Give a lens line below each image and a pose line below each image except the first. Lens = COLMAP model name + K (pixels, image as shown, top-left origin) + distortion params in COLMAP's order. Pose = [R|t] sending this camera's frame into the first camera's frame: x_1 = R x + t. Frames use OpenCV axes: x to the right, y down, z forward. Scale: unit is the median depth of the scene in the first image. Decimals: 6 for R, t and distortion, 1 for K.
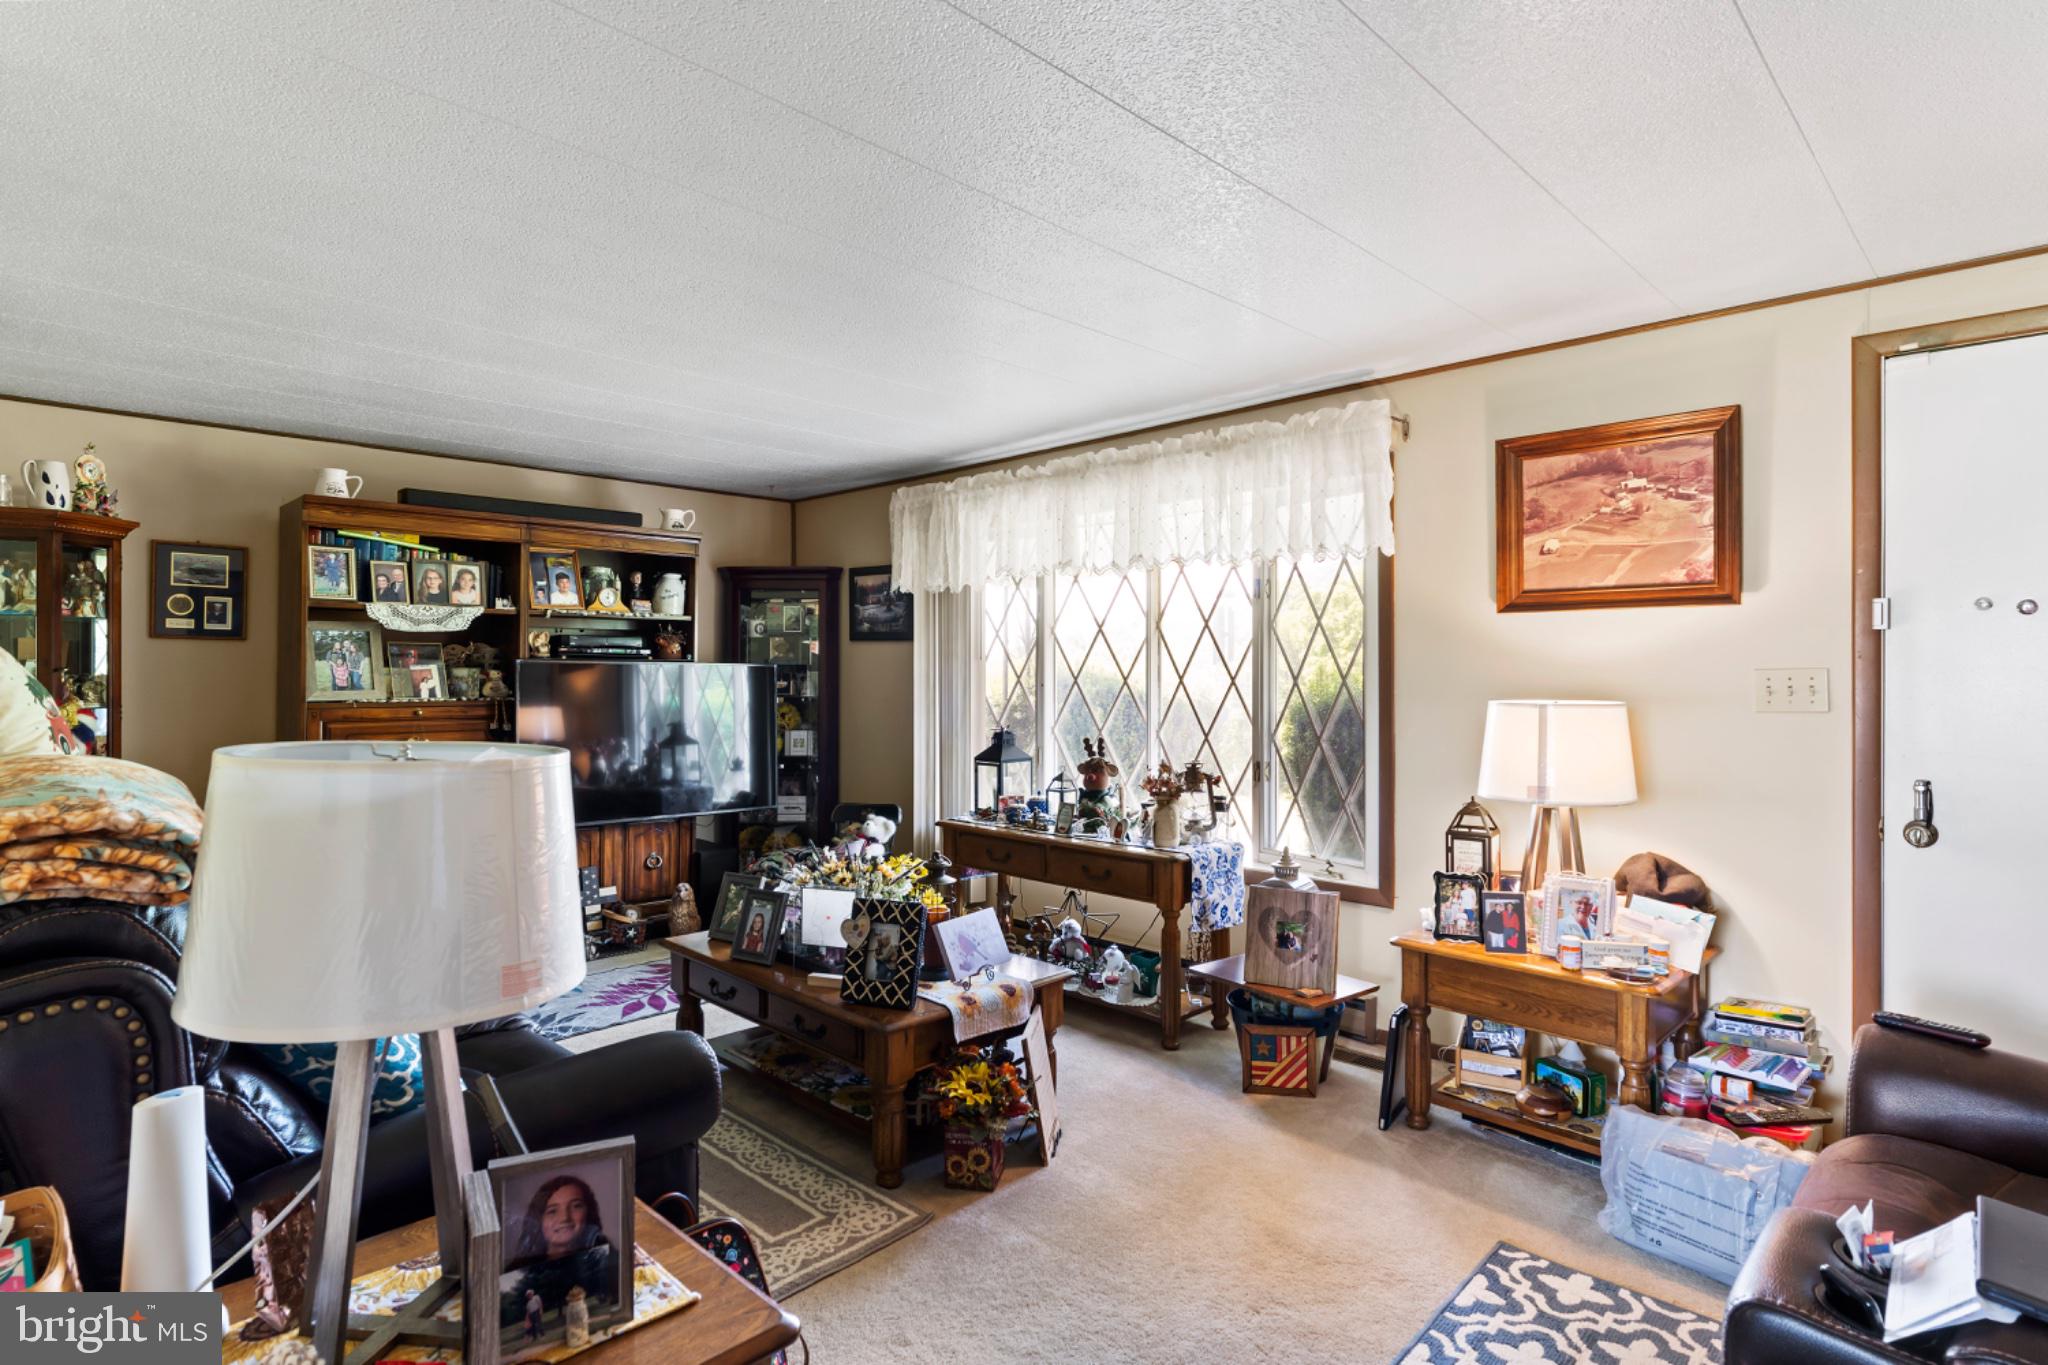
lens RADIAL K [[1054.8, 0, 1026.1], [0, 1054.8, 672.6], [0, 0, 1]] dist [-0.000943, 0.000064]
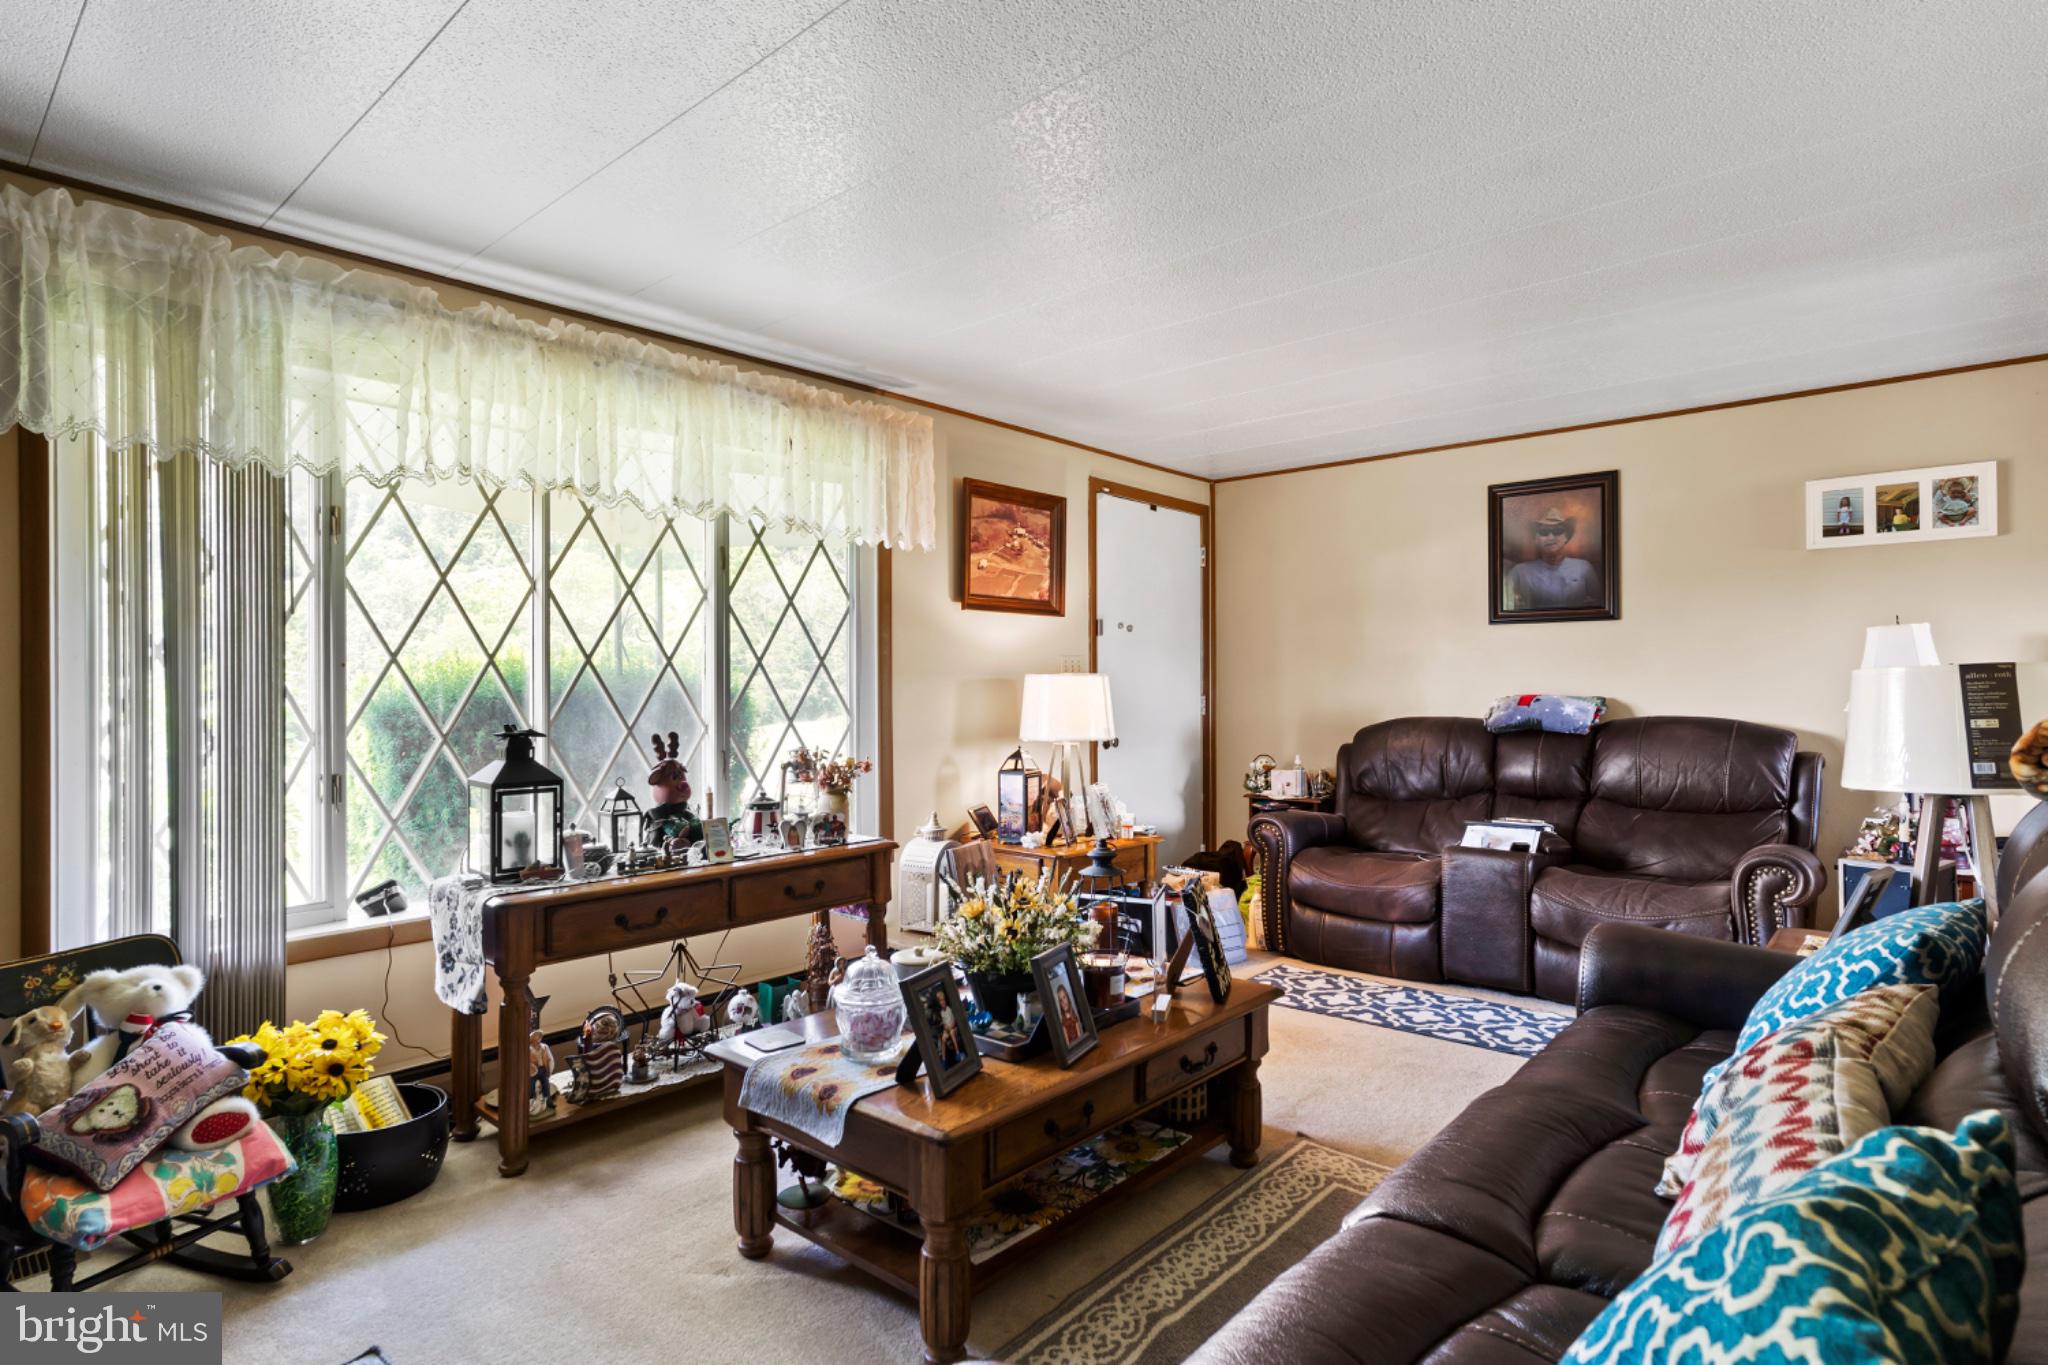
lens RADIAL K [[1054.8, 0, 1026.1], [0, 1054.8, 672.6], [0, 0, 1]] dist [-0.000943, 0.000064]
pose [[-0.046470, 0.008960, 0.998879, -0.278614], [0.001855, 0.999959, -0.008883, 0.010879], [-0.998918, 0.001440, -0.046485, 0.319242]]
